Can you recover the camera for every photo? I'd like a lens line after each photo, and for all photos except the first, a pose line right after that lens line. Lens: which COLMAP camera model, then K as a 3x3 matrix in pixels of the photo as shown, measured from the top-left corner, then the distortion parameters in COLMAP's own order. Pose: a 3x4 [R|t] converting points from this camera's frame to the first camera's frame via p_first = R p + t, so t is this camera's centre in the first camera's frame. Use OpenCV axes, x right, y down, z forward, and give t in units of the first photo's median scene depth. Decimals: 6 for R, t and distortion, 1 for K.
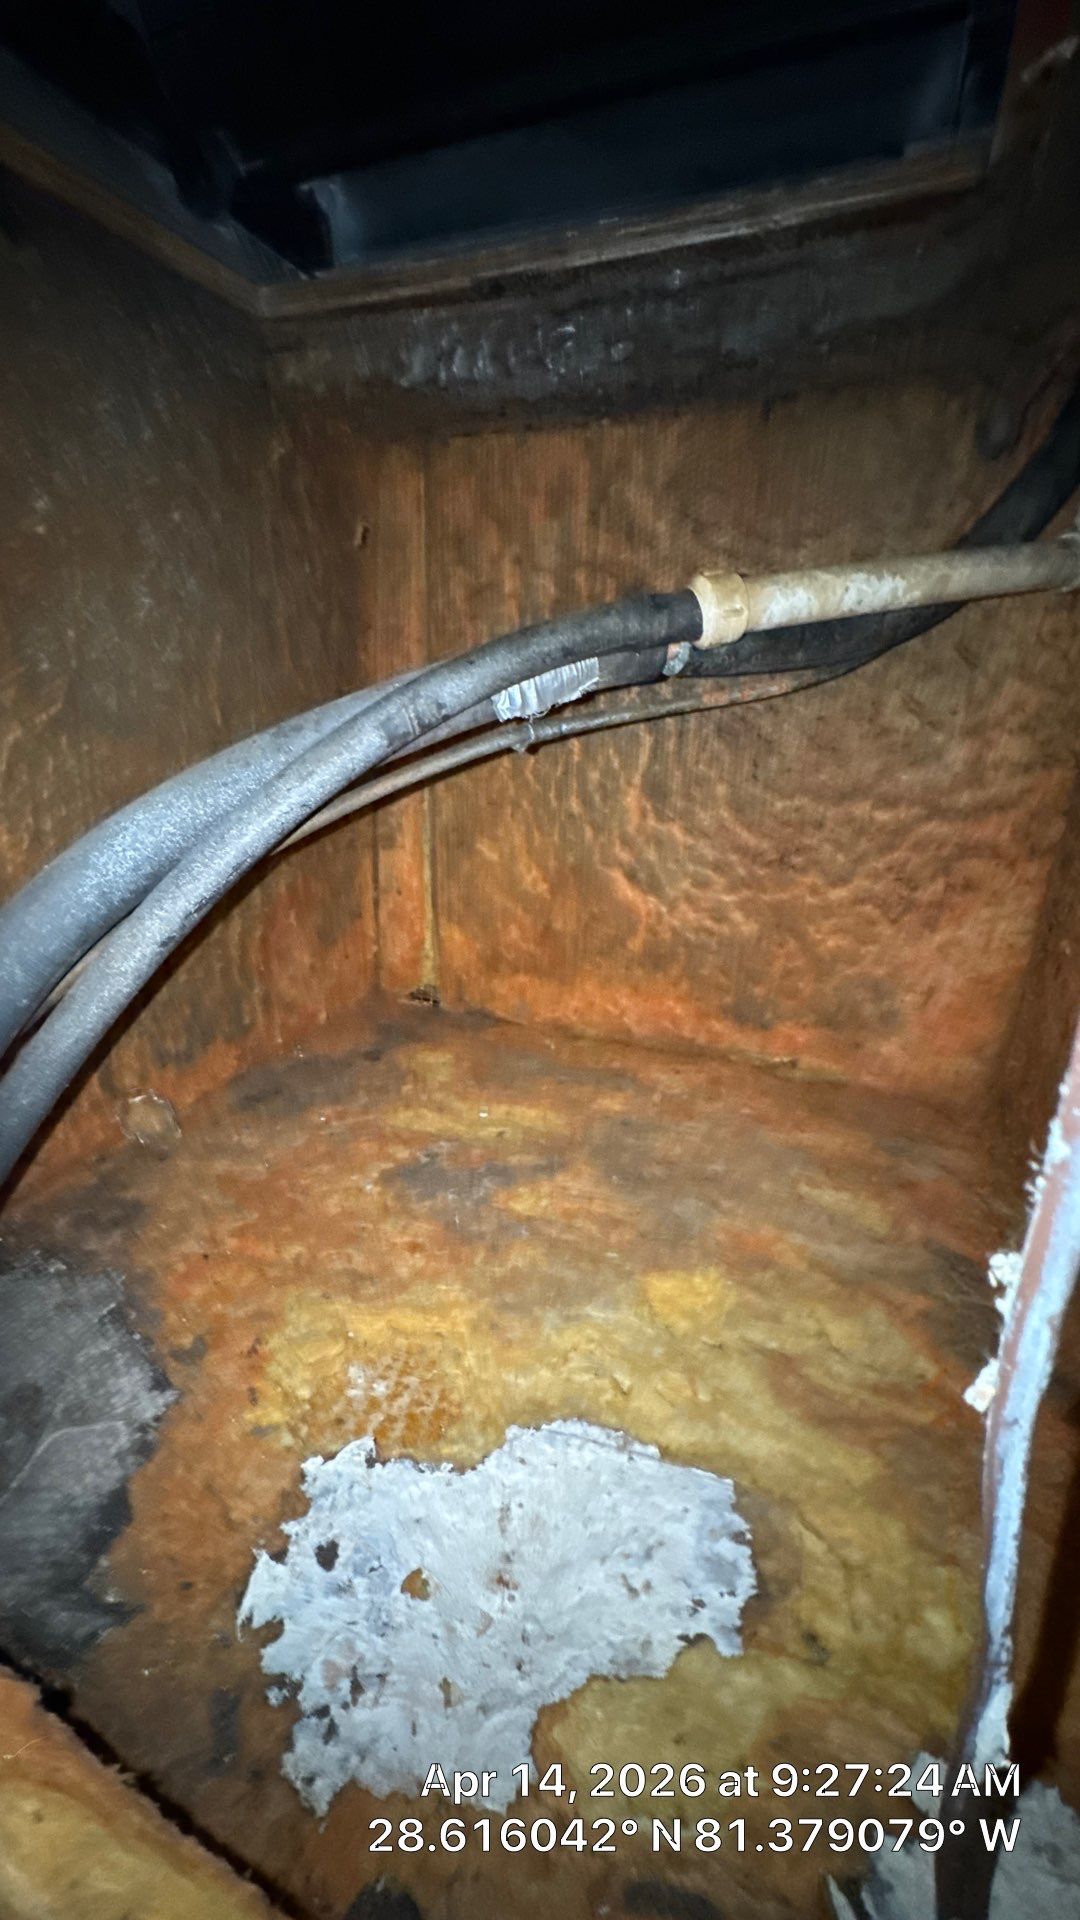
lens RADIAL K [[767.6, 0, 541.5], [0, 767.6, 961.9], [0, 0, 1]] dist [-0.003535, -0.000080]
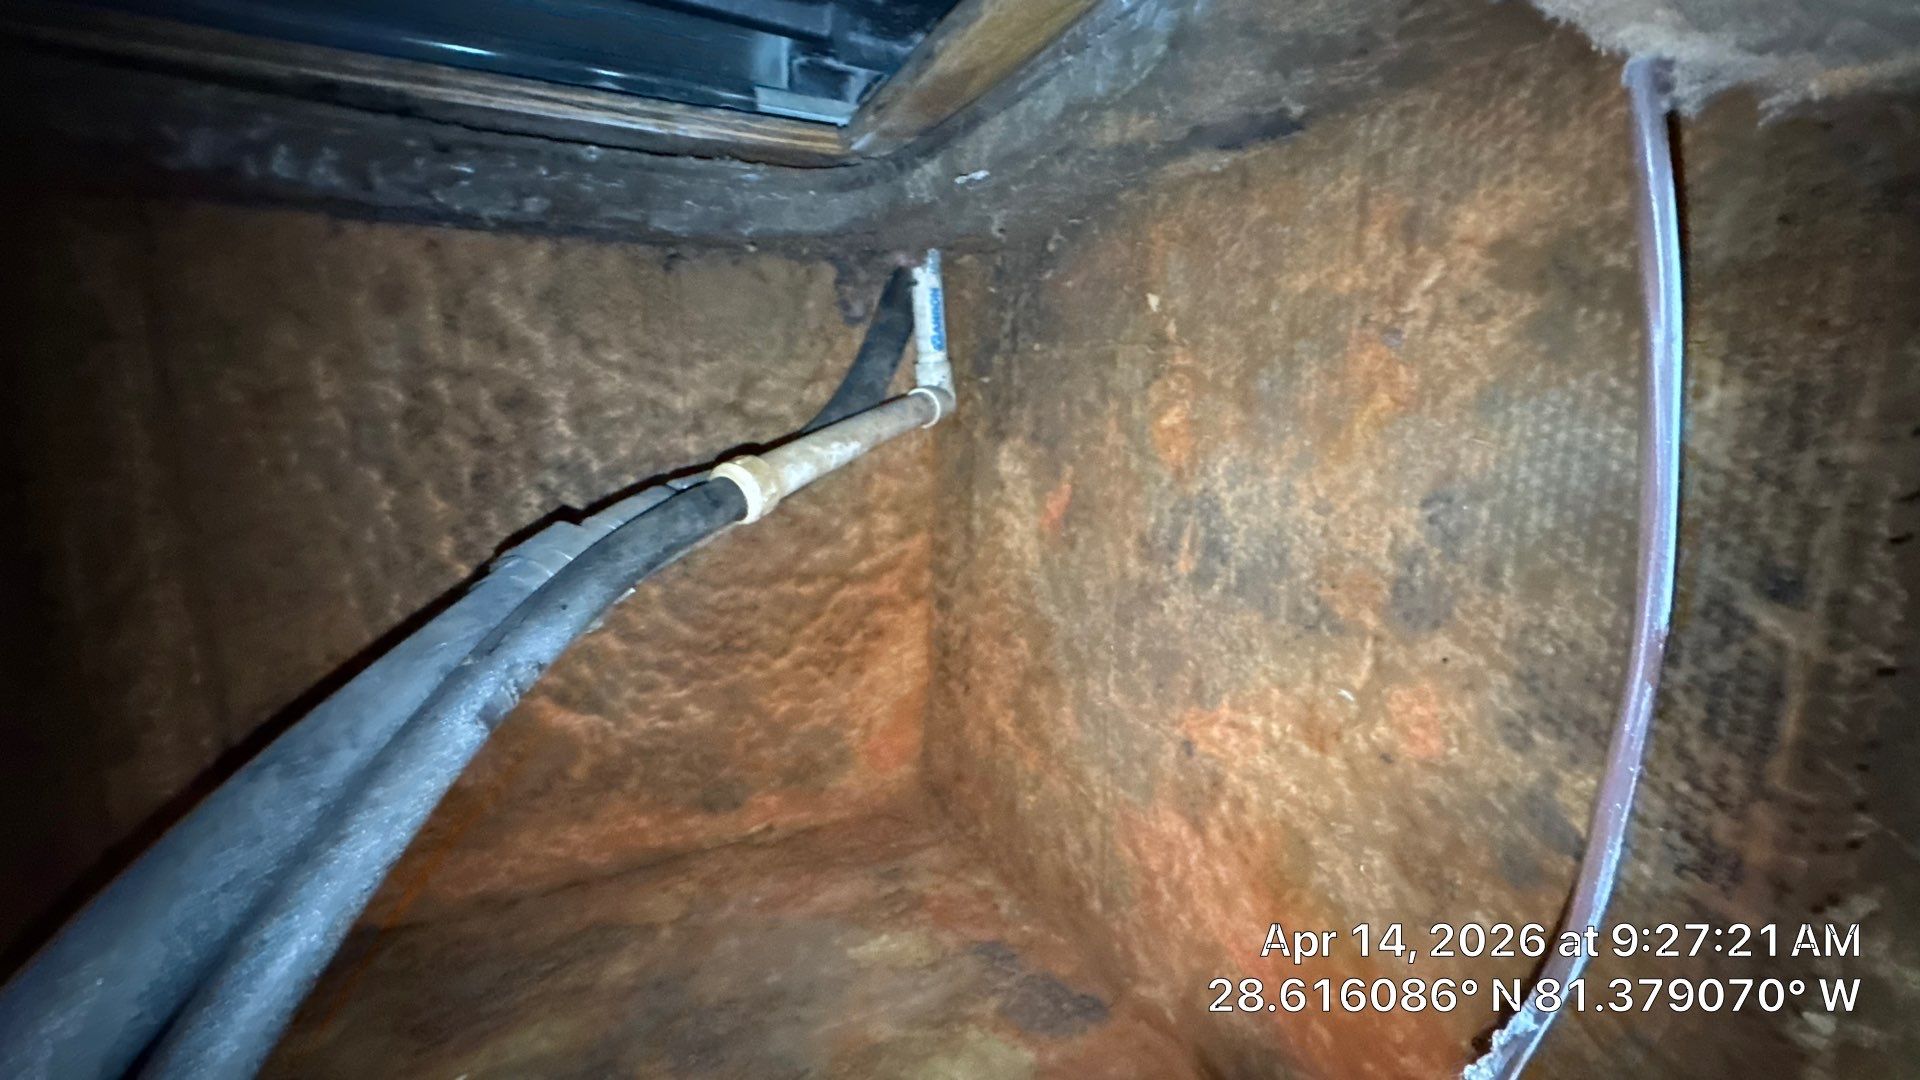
lens RADIAL K [[767.6, 0, 959.7], [0, 767.6, 543.2], [0, 0, 1]] dist [-0.003535, -0.000080]
pose [[0.663794, -0.156995, 0.731252, -0.261702], [0.246614, 0.968985, -0.015829, -0.212581], [-0.706087, 0.190844, 0.681923, 0.056321]]
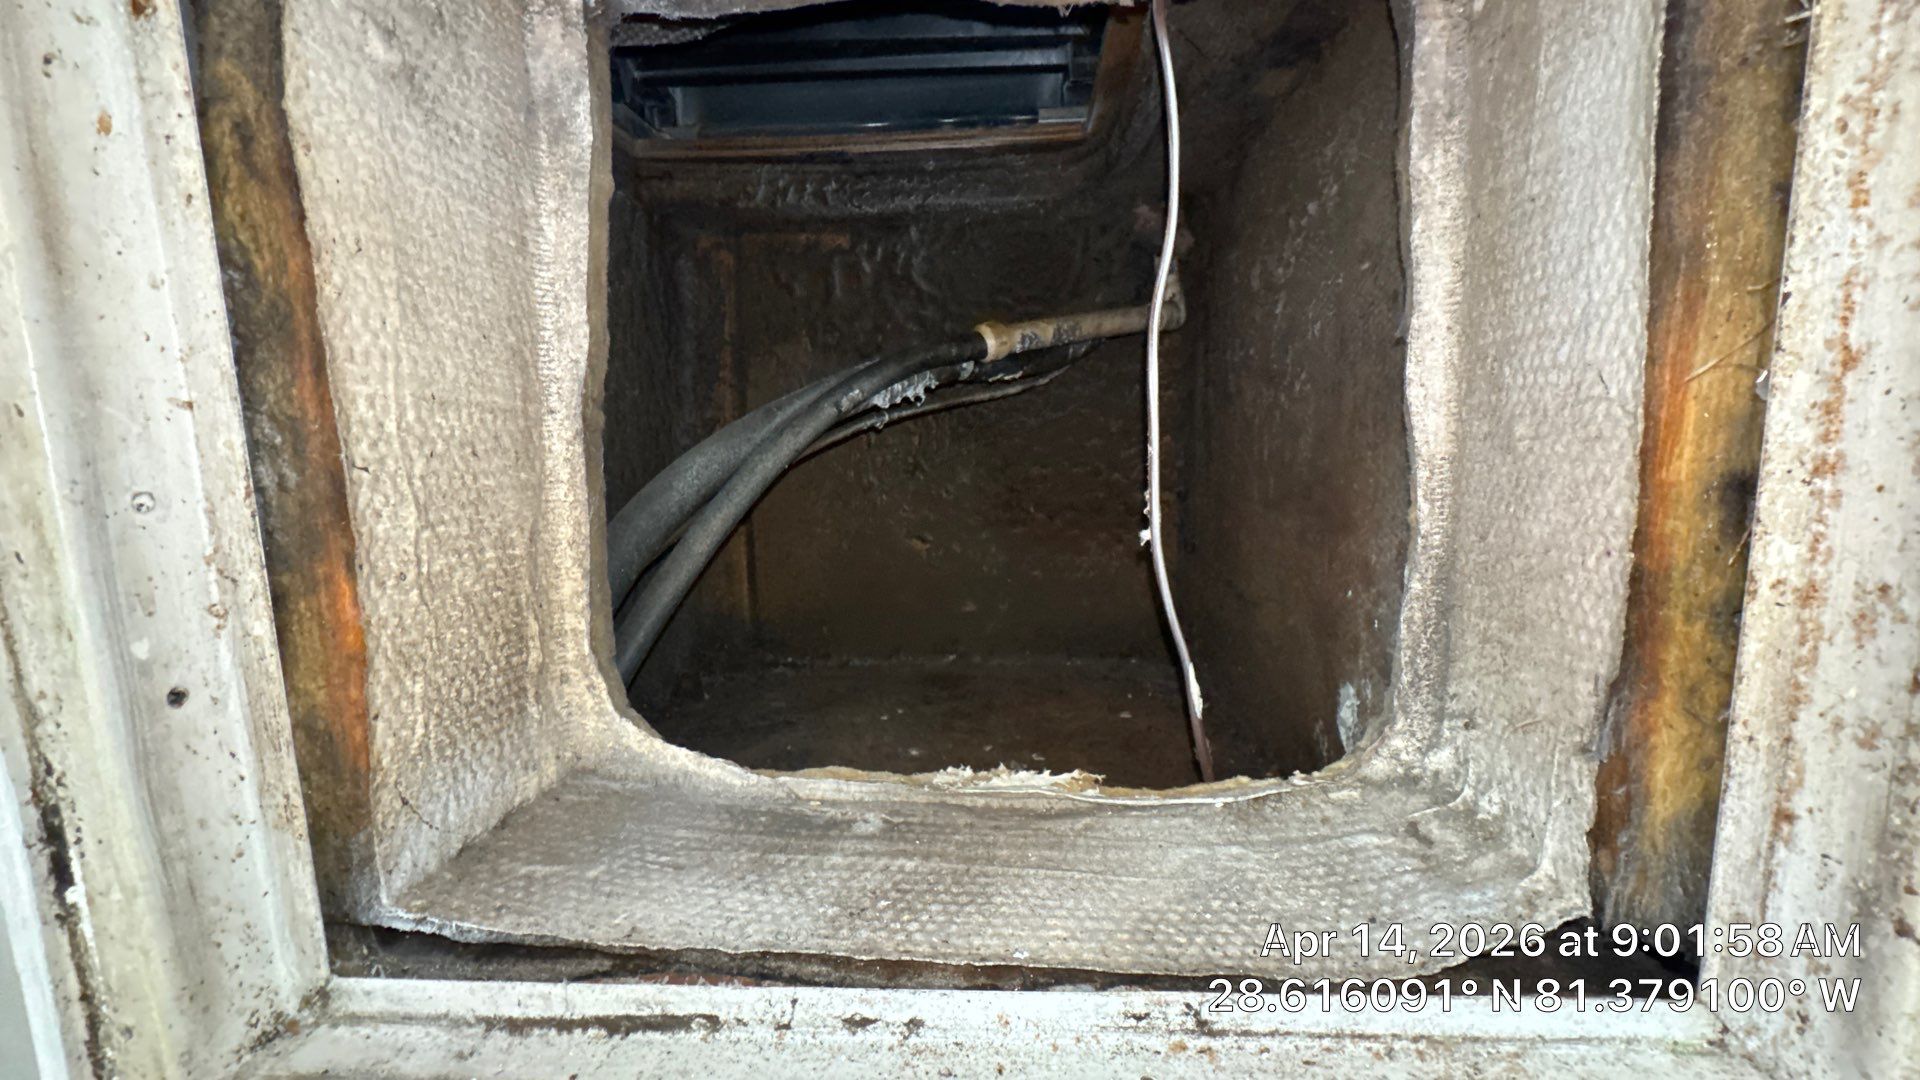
lens RADIAL K [[767.6, 0, 961.4], [0, 767.6, 544.0], [0, 0, 1]] dist [-0.003535, -0.000080]
pose [[0.944411, -0.087953, 0.316784, -0.315598], [0.145506, 0.975863, -0.162849, 0.198623], [-0.294815, 0.199891, 0.934413, -0.392689]]
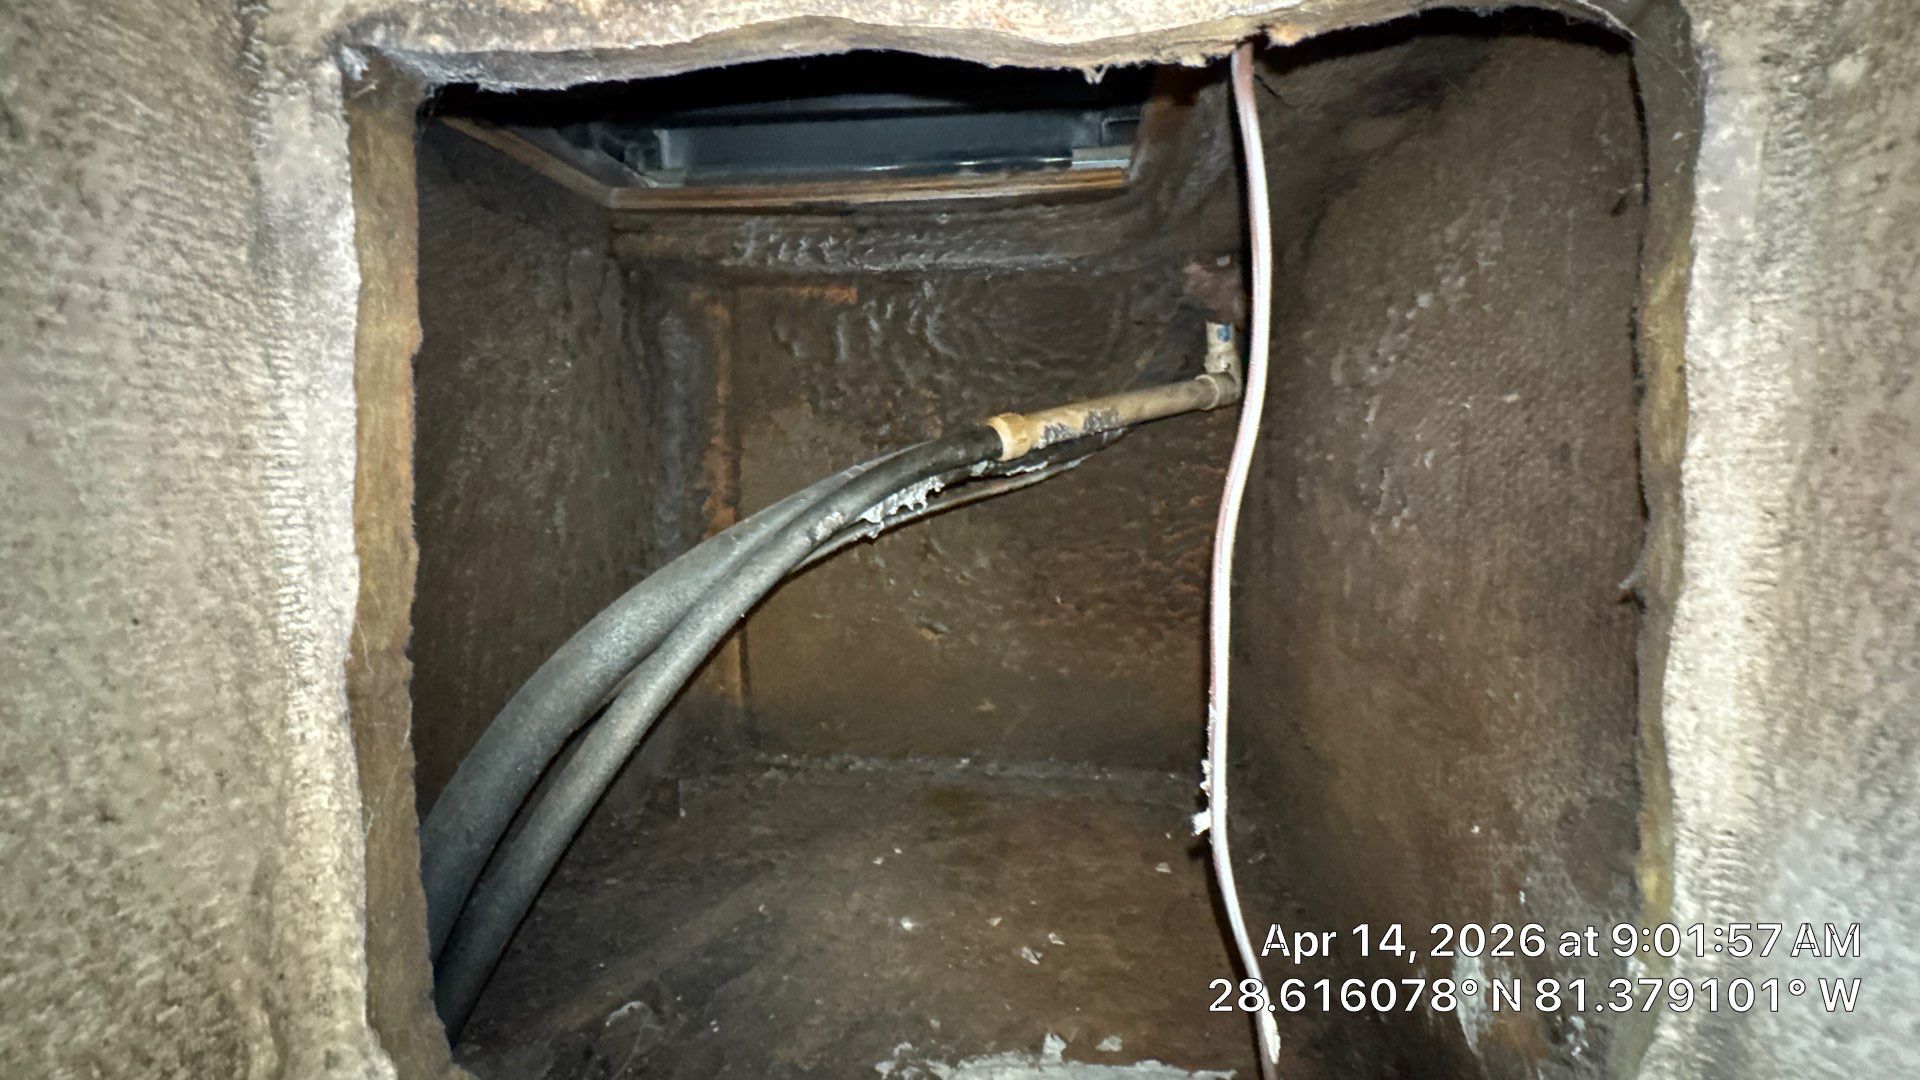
lens RADIAL K [[767.6, 0, 961.1], [0, 767.6, 543.6], [0, 0, 1]] dist [-0.003535, -0.000080]
pose [[0.959849, -0.066986, 0.272403, -0.196848], [0.118917, 0.976663, -0.178851, -0.003308], [-0.254066, 0.204063, 0.945415, -0.237934]]
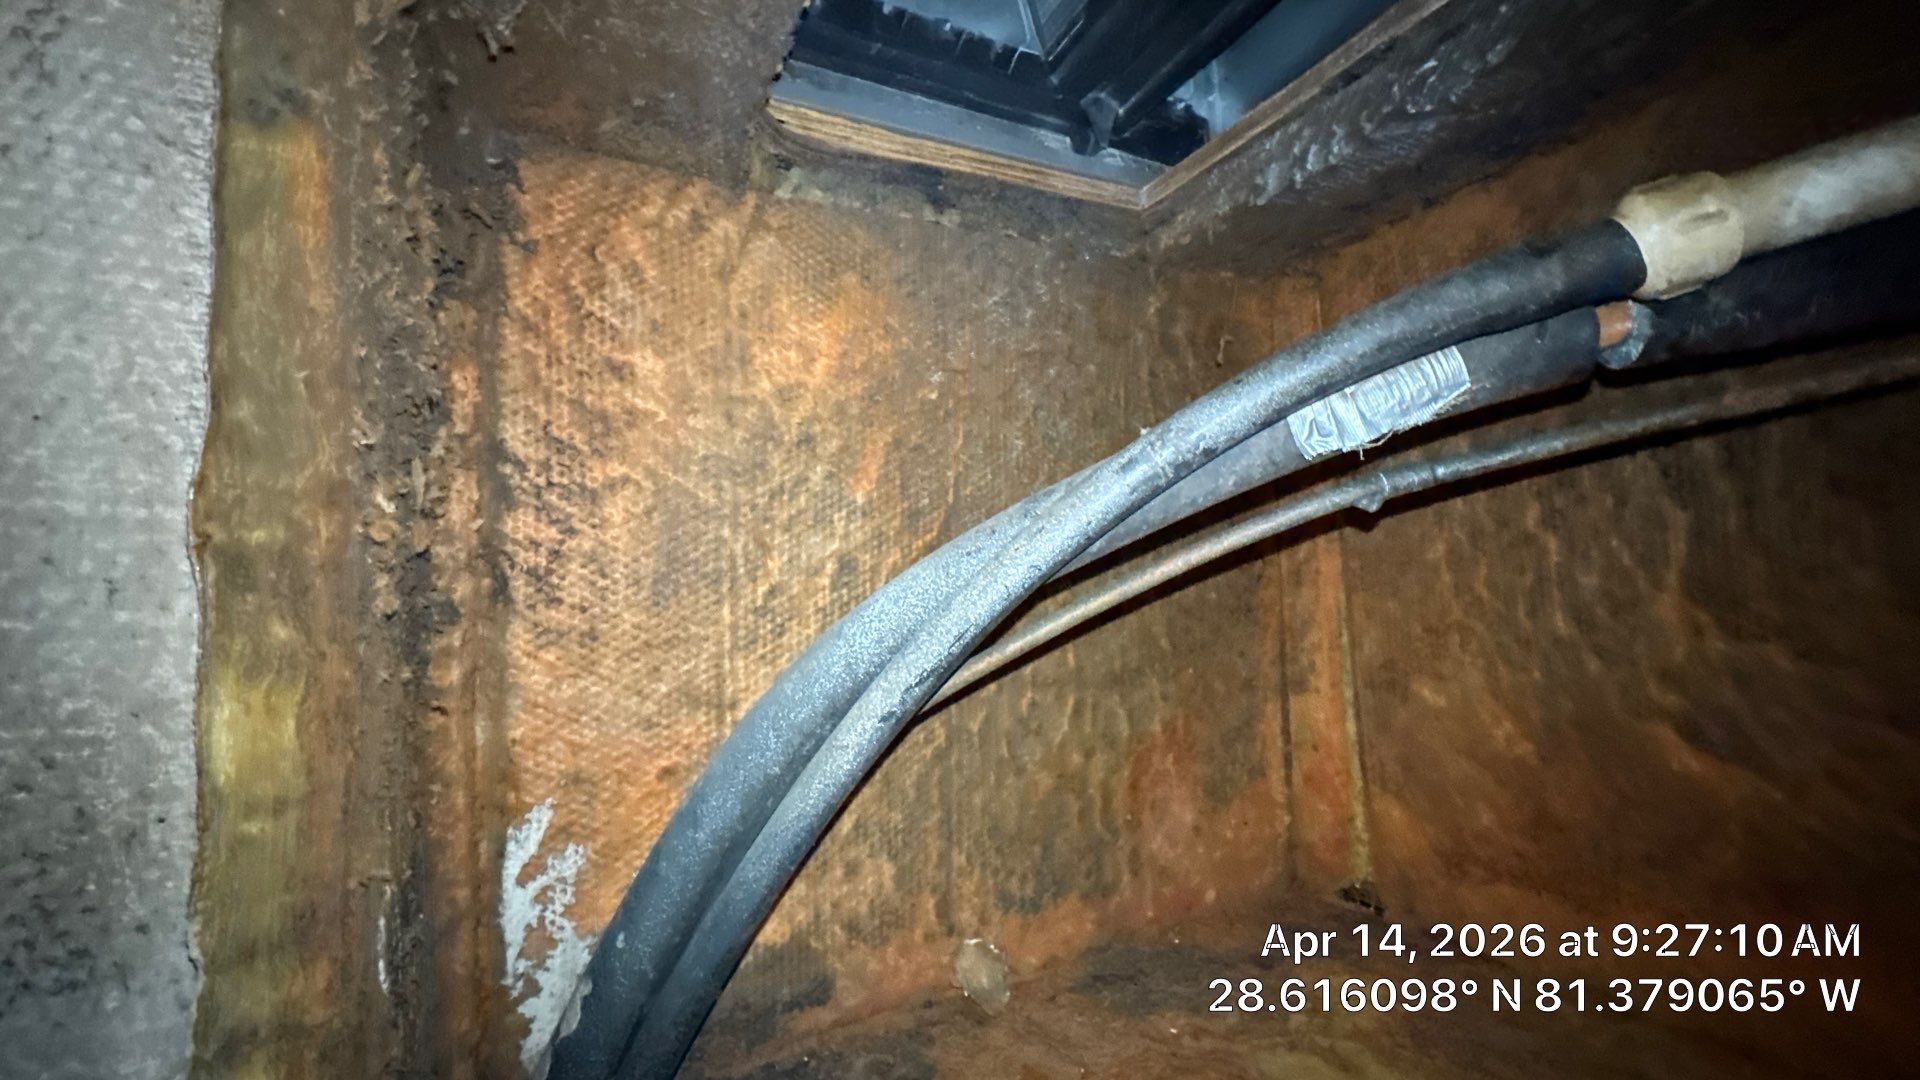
lens RADIAL K [[767.6, 0, 962.0], [0, 767.6, 540.4], [0, 0, 1]] dist [-0.003535, -0.000080]
pose [[0.757303, -0.112549, -0.643292, 0.115149], [-0.144253, 0.931878, -0.332858, 0.041586], [0.636932, 0.344872, 0.689479, 0.209566]]
